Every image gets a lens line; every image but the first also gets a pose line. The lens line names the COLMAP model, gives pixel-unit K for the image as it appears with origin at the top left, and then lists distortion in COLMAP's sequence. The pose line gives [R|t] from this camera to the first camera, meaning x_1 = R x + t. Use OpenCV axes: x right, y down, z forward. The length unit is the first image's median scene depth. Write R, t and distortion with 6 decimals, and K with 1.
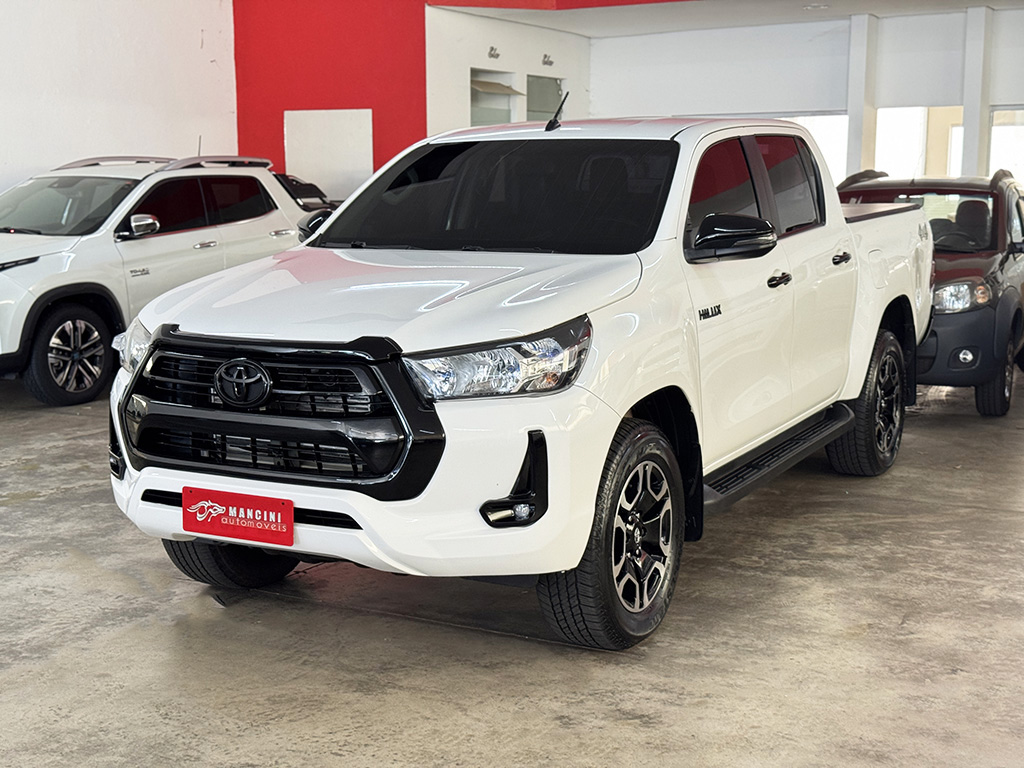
lens RADIAL K [[1432.4, 0, 512.0], [0, 1432.4, 384.0], [0, 0, 1]] dist [0.171498, -0.333440]
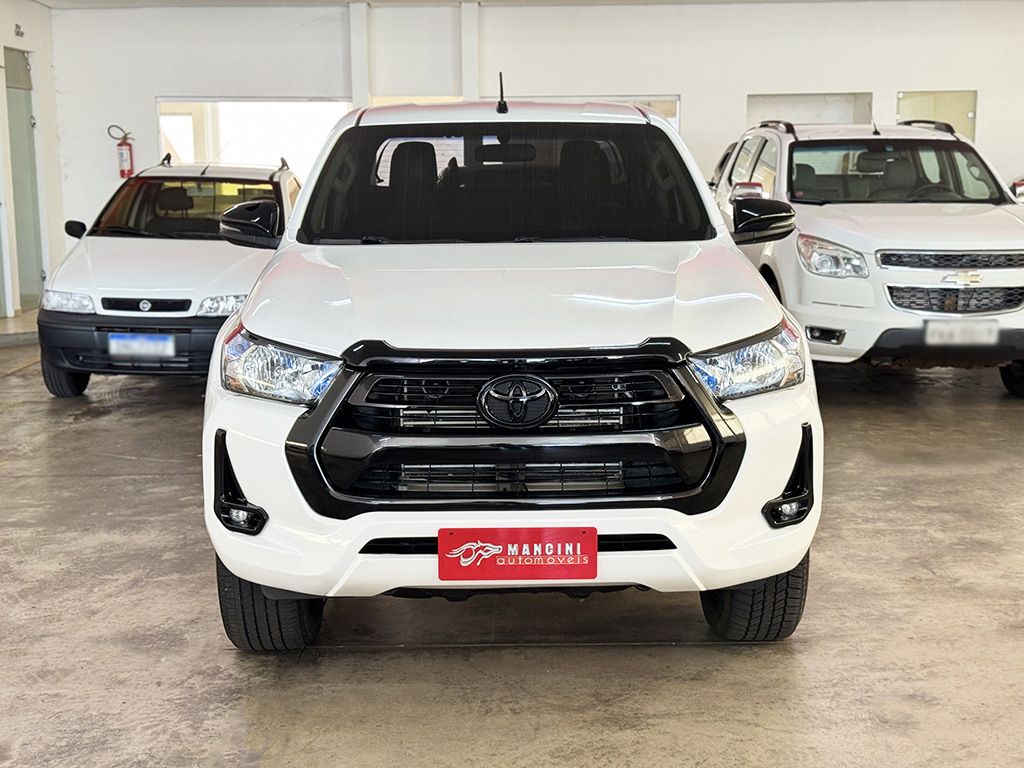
lens RADIAL K [[1432.4, 0, 512.0], [0, 1432.4, 384.0], [0, 0, 1]] dist [0.171498, -0.333440]
pose [[0.867718, -0.081741, 0.490290, -0.590813], [0.077133, 0.996580, 0.029640, -0.035563], [-0.491036, 0.012099, 0.871055, 0.237567]]
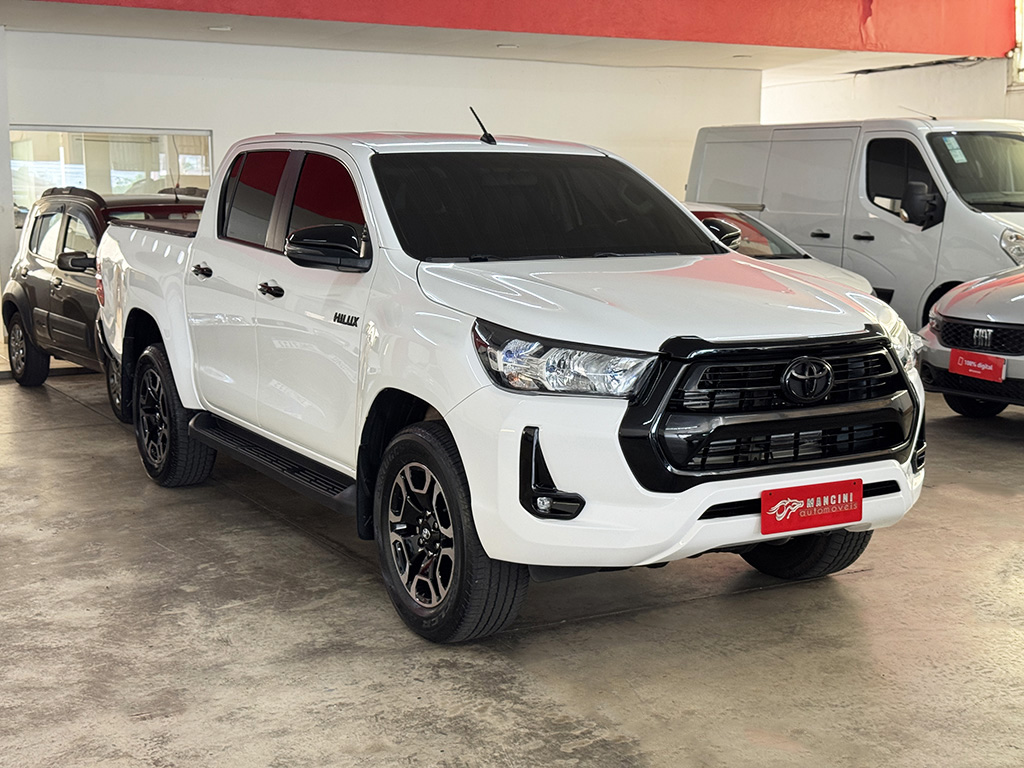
lens RADIAL K [[1432.4, 0, 512.0], [0, 1432.4, 384.0], [0, 0, 1]] dist [0.171498, -0.333440]
pose [[0.517955, -0.111088, 0.848164, -1.147751], [0.124452, 0.990768, 0.053765, -0.077922], [-0.846306, 0.077708, 0.526998, 0.604529]]
